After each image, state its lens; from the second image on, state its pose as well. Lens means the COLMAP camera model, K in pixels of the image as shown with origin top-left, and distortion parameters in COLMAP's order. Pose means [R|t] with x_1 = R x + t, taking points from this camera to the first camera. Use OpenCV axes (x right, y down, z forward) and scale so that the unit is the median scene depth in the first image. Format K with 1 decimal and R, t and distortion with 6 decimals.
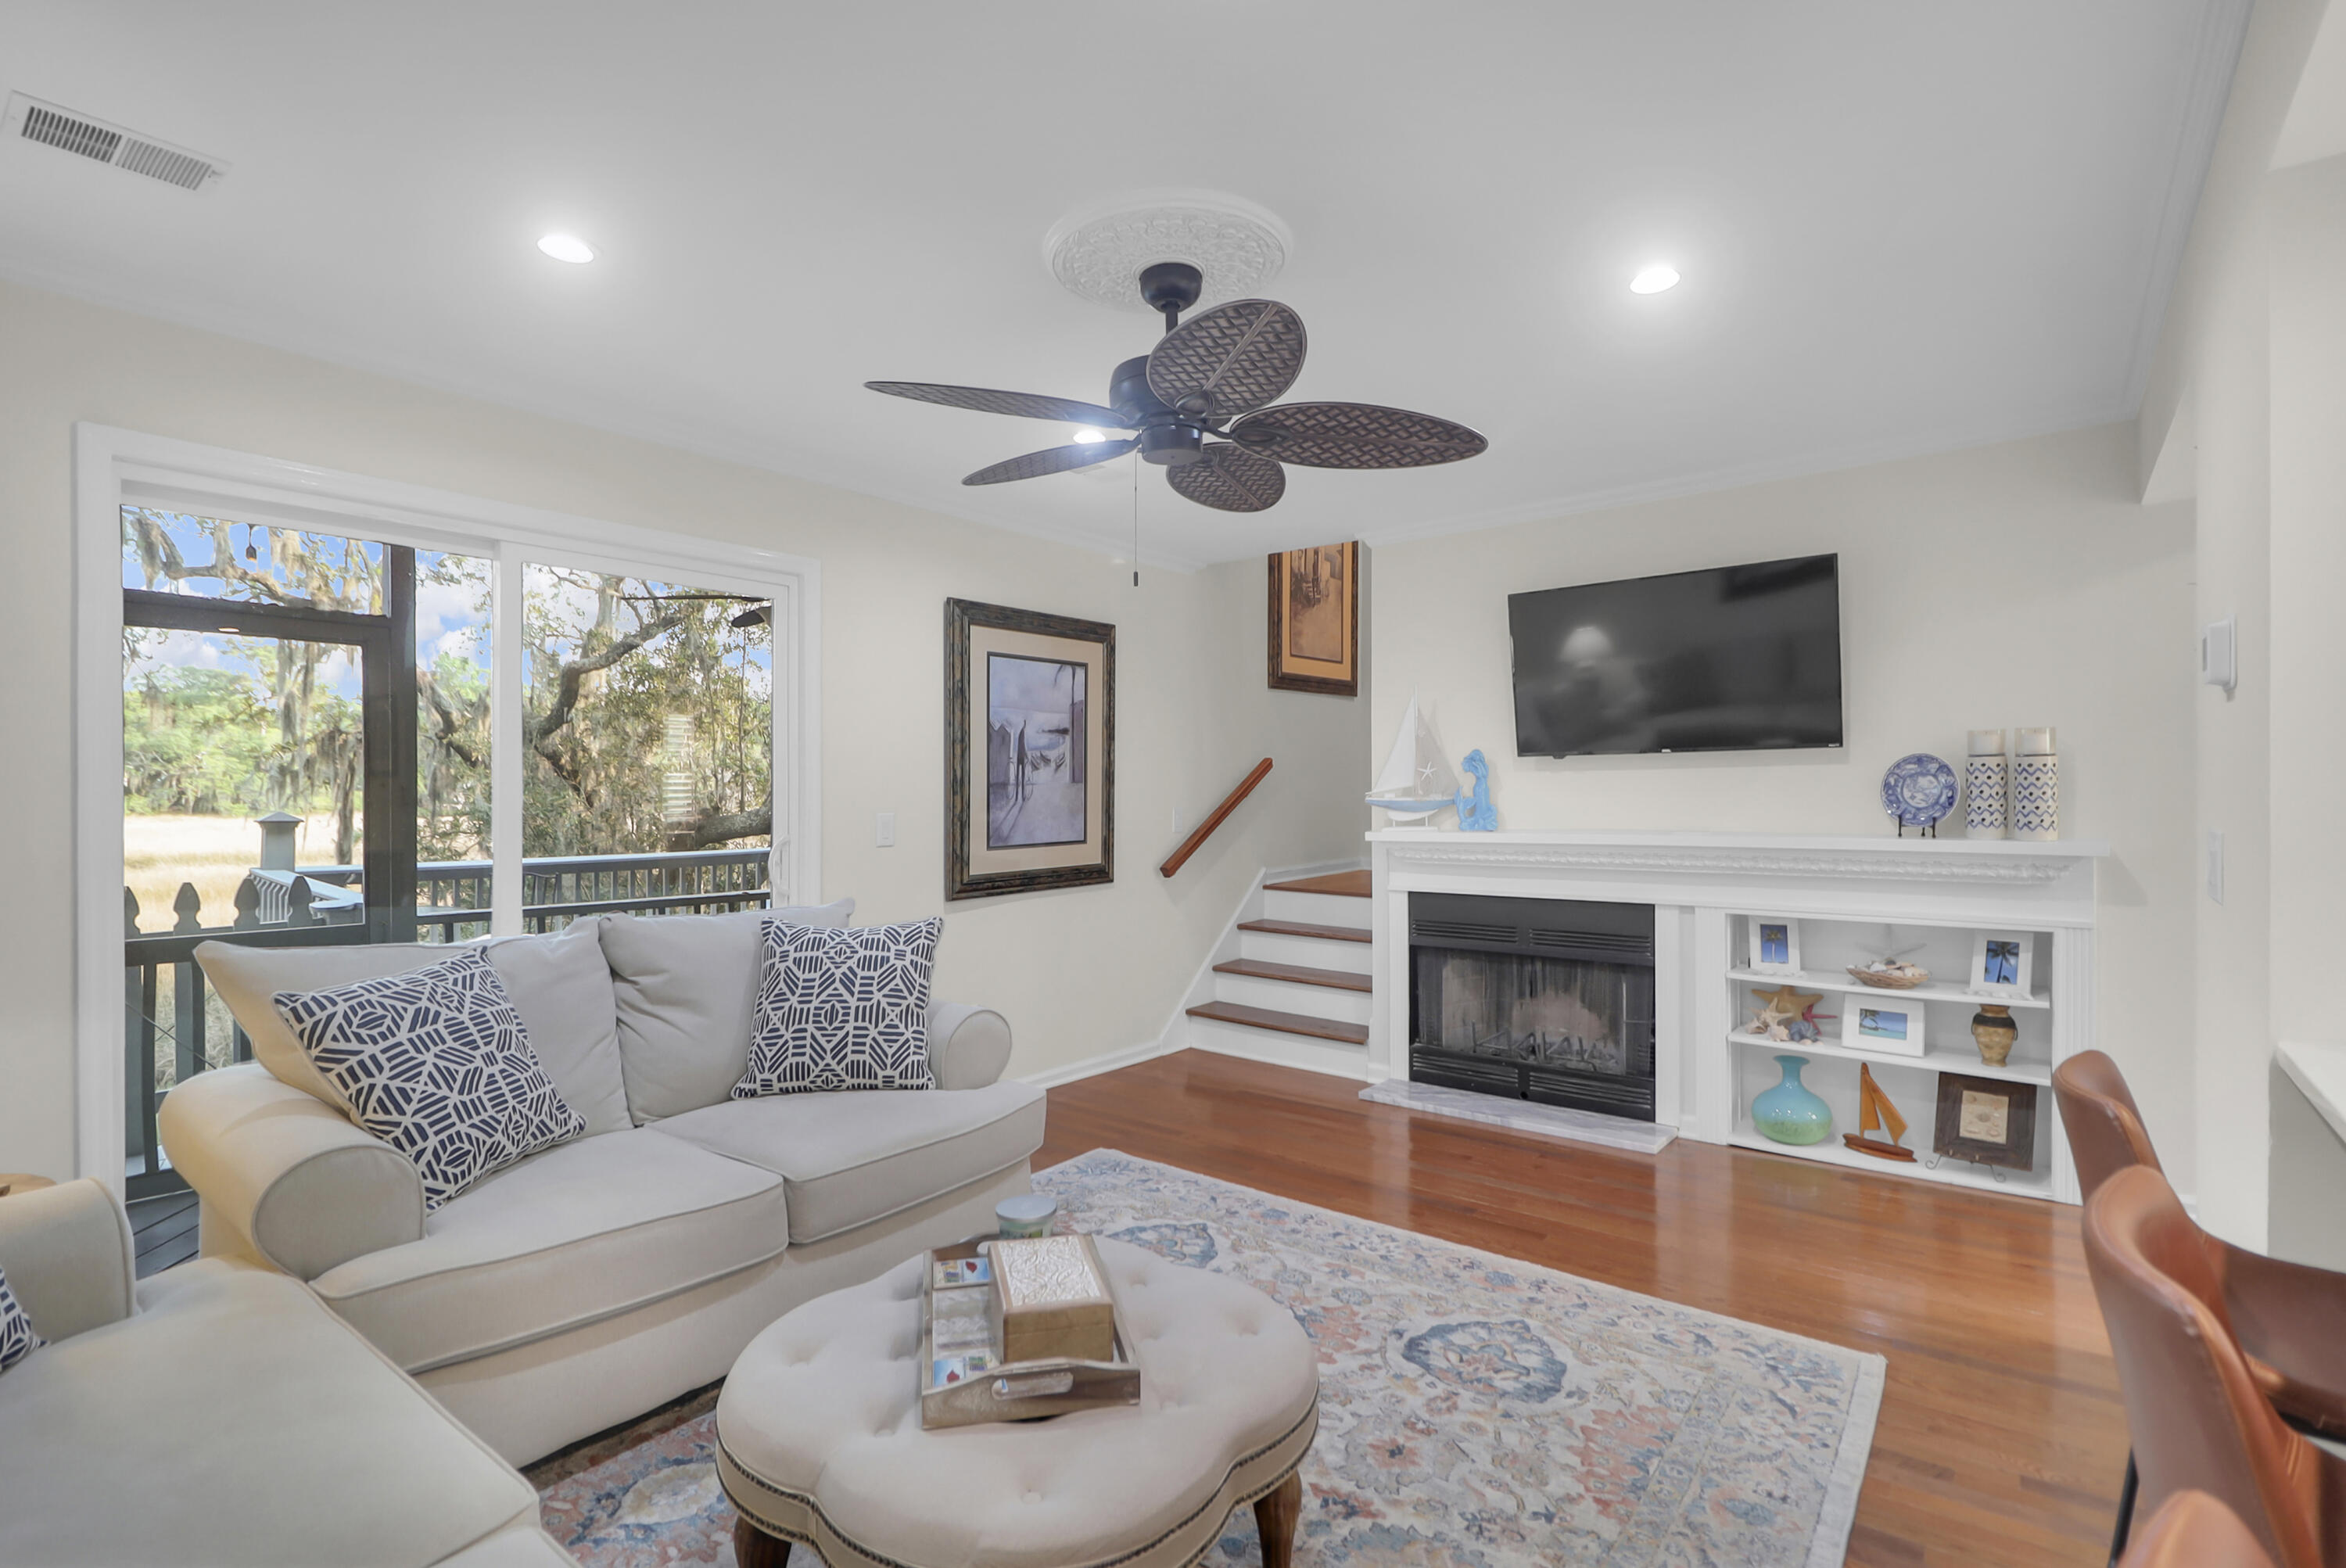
lens RADIAL K [[1104.6, 0, 1209.2], [0, 1104.6, 772.6], [0, 0, 1]] dist [-0.008073, -0.008550]
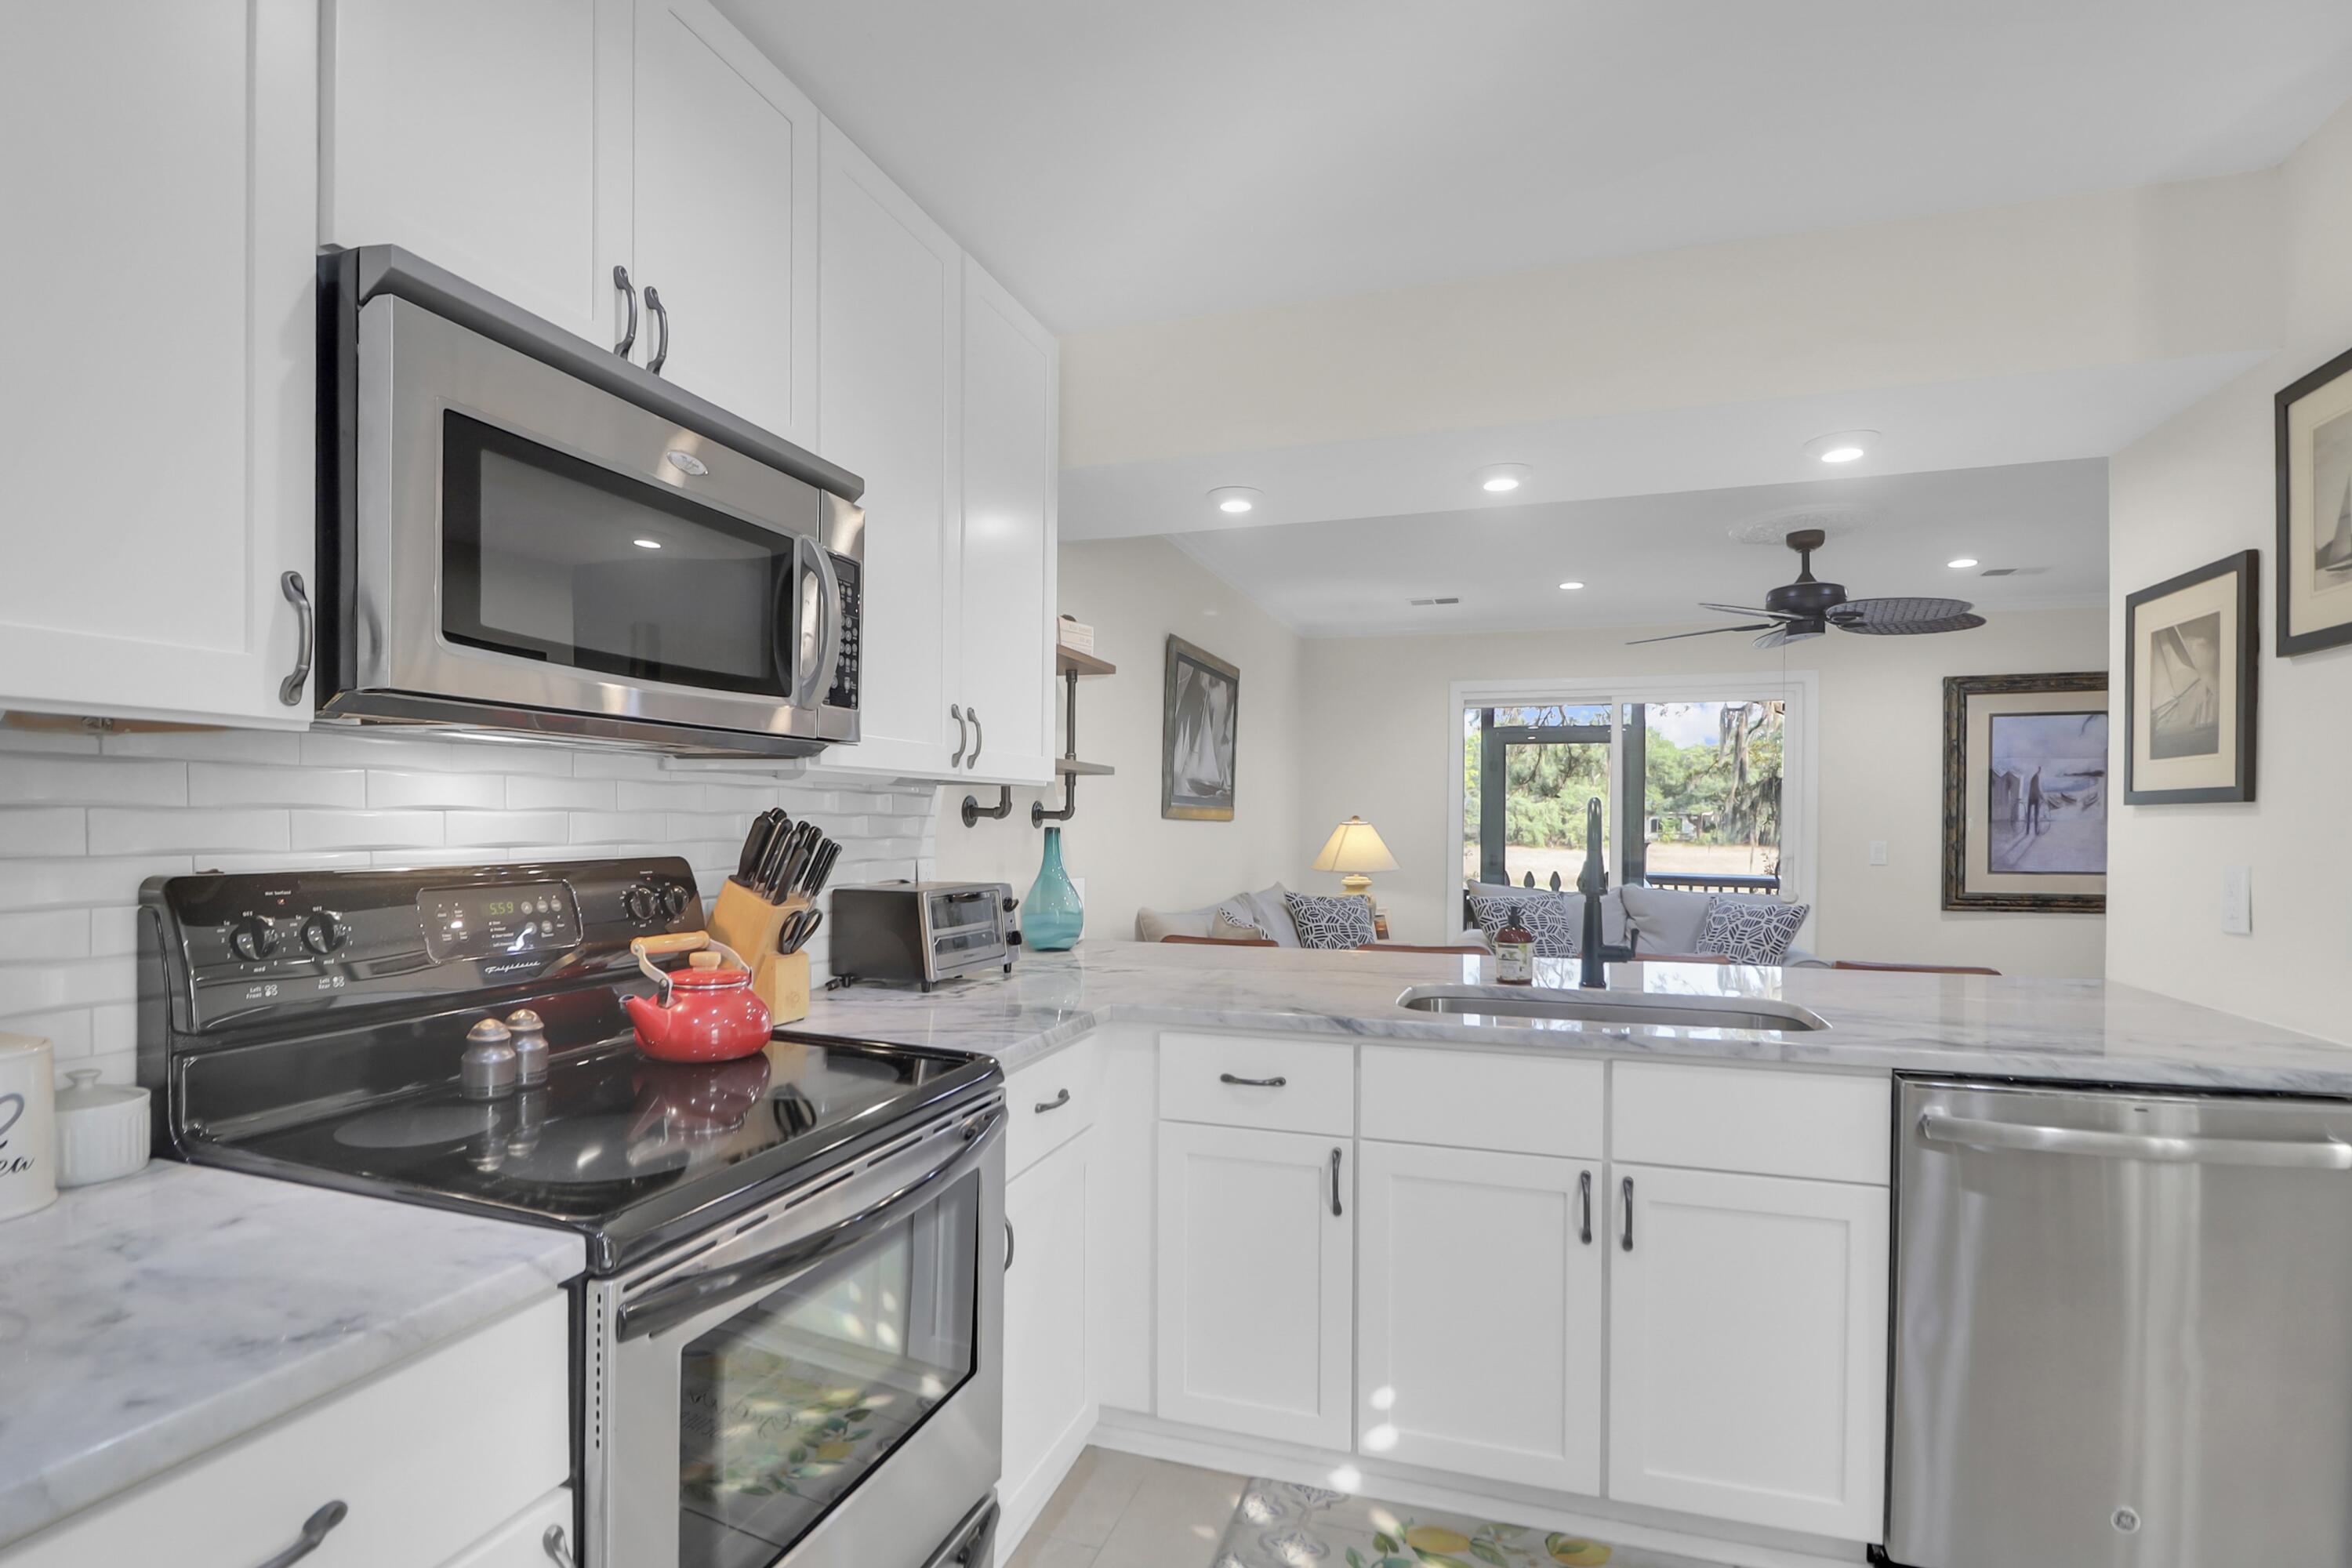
lens RADIAL K [[1107.4, 0, 1155.7], [0, 1107.4, 836.7], [0, 0, 1]] dist [-0.008073, -0.008550]
pose [[0.308679, 0.014935, -0.951049, 0.699769], [0.009040, 0.999785, 0.018635, -0.003154], [0.951123, -0.014350, 0.308478, -0.280845]]
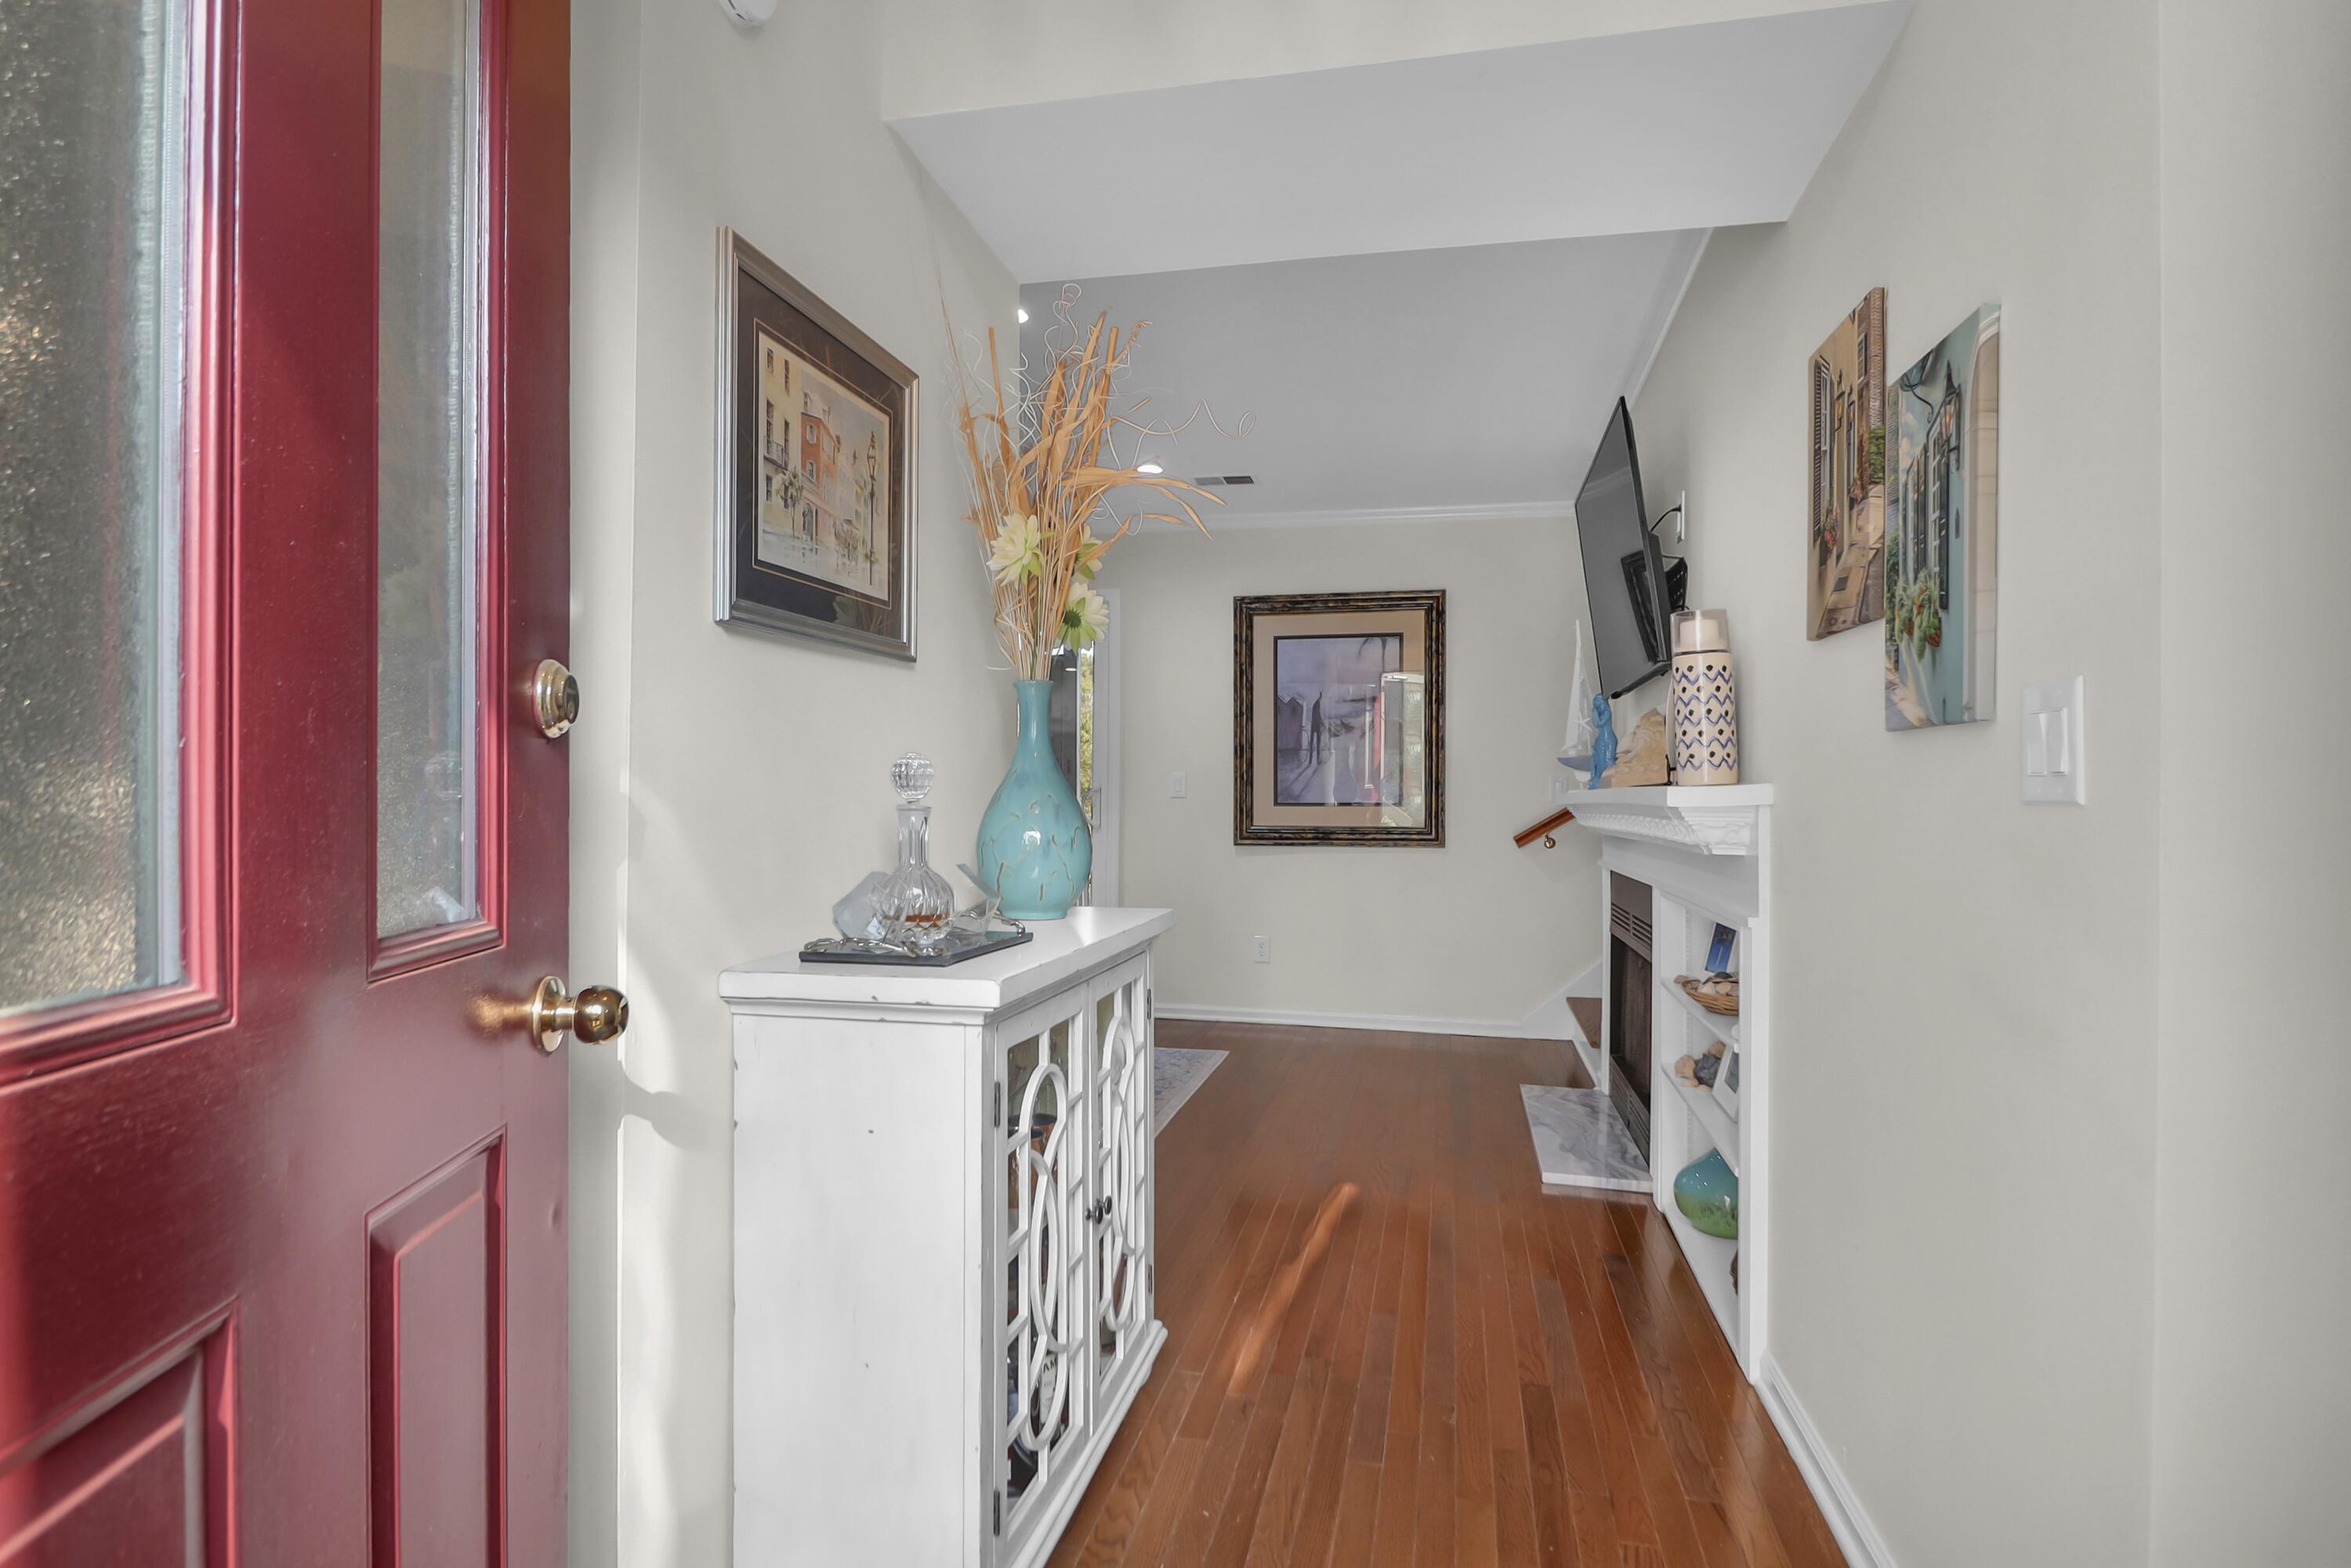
lens RADIAL K [[1277.1, 0, 1182.5], [0, 1277.1, 797.4], [0, 0, 1]] dist [0.001930, 0.000047]
pose [[0.424310, 0.004667, -0.905505, 1.003156], [0.007593, 0.999933, 0.008711, 0.049676], [0.905485, -0.010572, 0.424246, 0.340524]]
